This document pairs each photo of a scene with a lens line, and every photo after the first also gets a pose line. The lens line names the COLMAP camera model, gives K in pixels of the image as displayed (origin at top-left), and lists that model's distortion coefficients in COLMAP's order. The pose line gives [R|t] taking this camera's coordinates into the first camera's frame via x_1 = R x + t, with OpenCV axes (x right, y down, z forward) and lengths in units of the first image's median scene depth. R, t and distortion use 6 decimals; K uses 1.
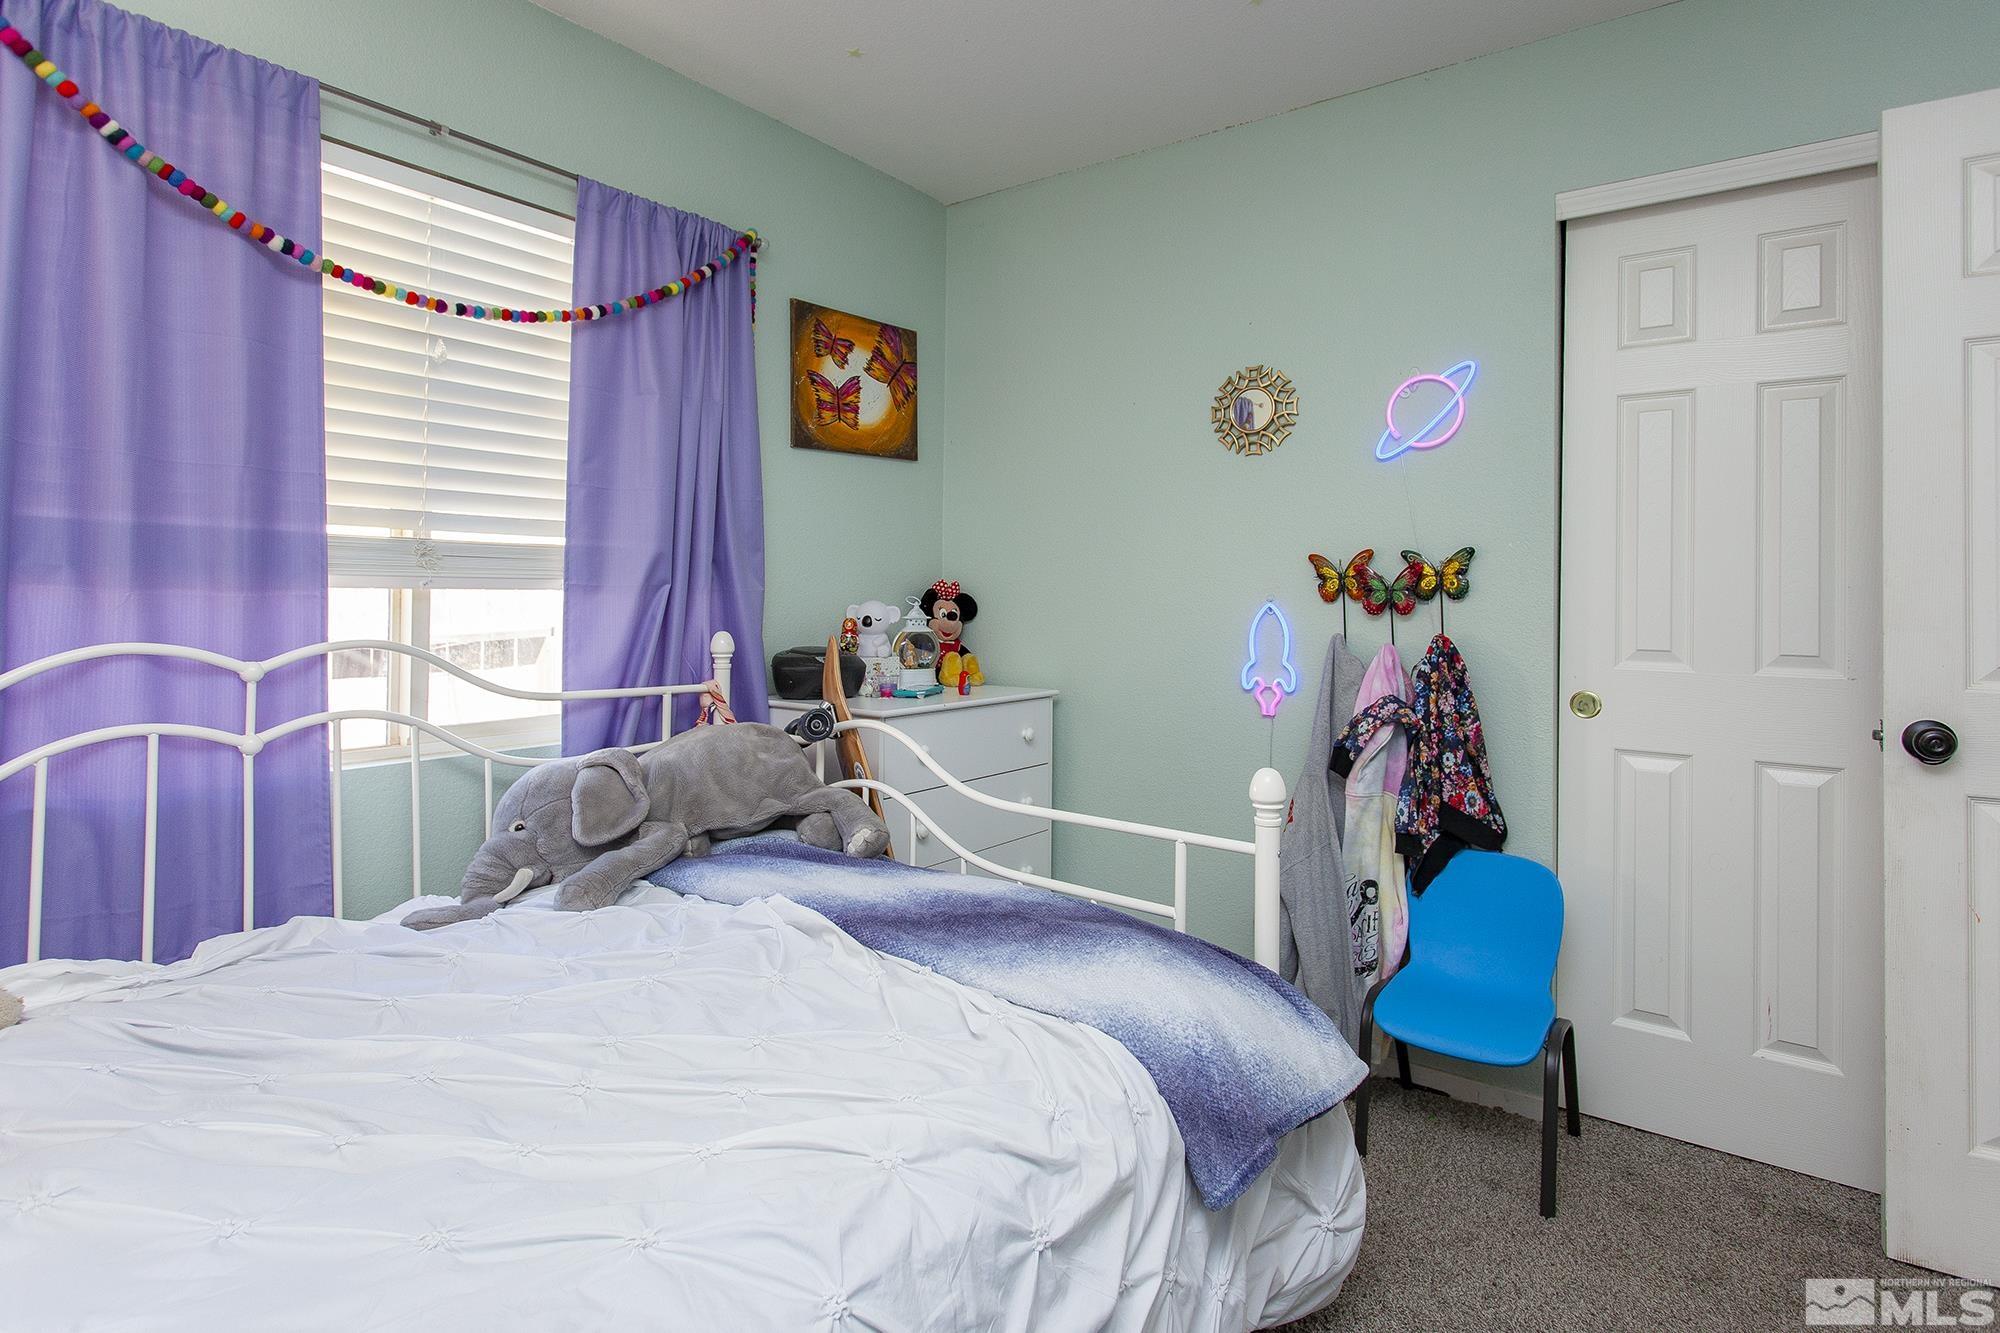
lens RADIAL K [[1039.3, 0, 1009.3], [0, 1039.3, 600.9], [0, 0, 1]] dist [-0.000145, 0.000134]
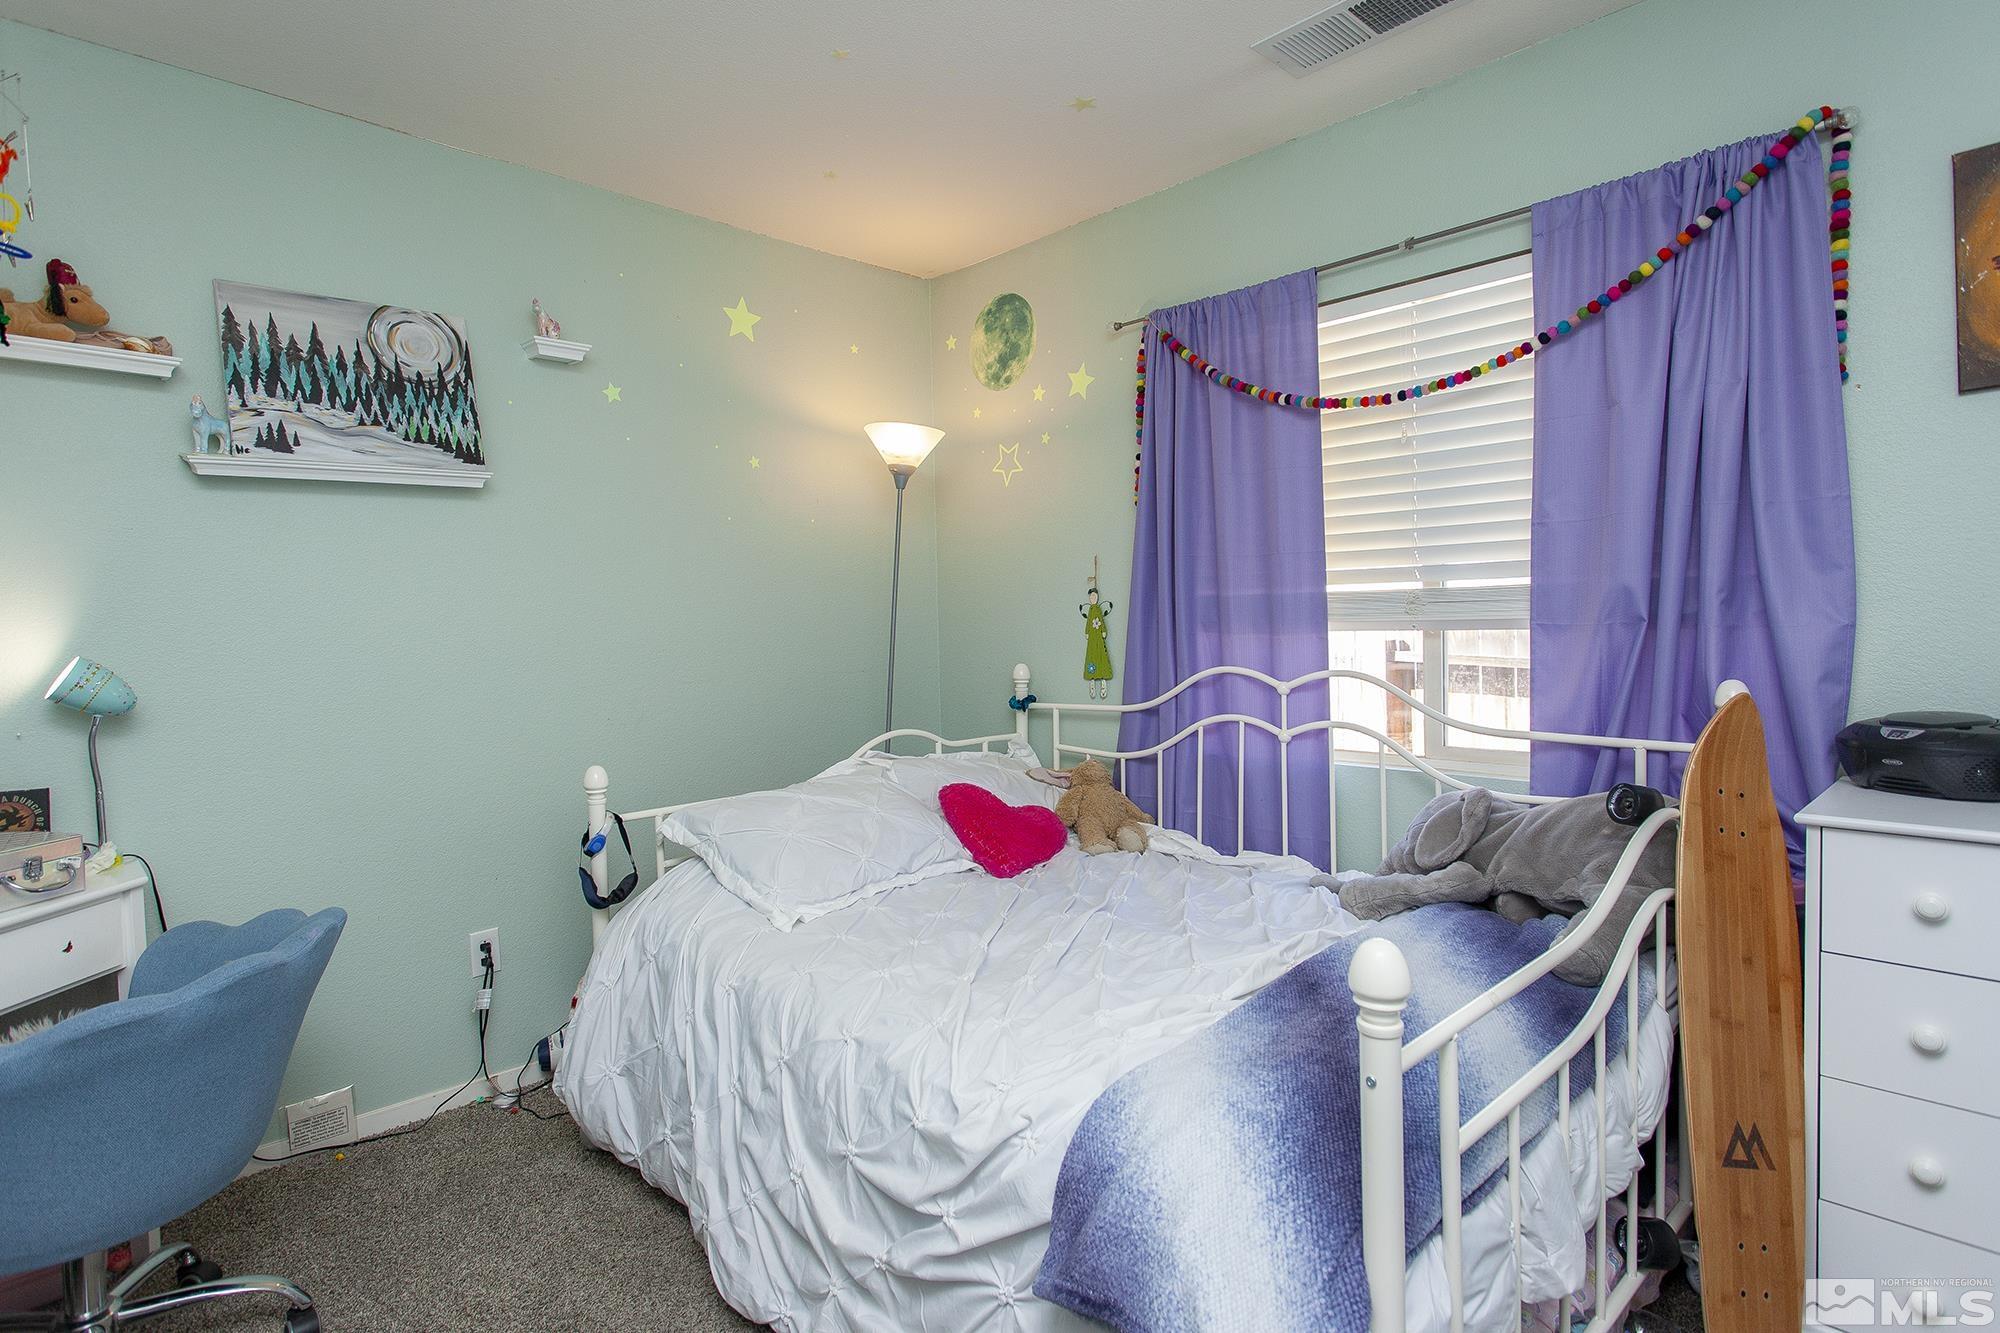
lens RADIAL K [[1032.8, 0, 1000.0], [0, 1032.8, 666.5], [0, 0, 1]] dist [-0.000427, -0.000124]
pose [[-0.180204, 0.026865, -0.983262, 0.697826], [0.004377, 0.999639, 0.026510, -0.003626], [0.983620, 0.000473, -0.180256, 0.737394]]
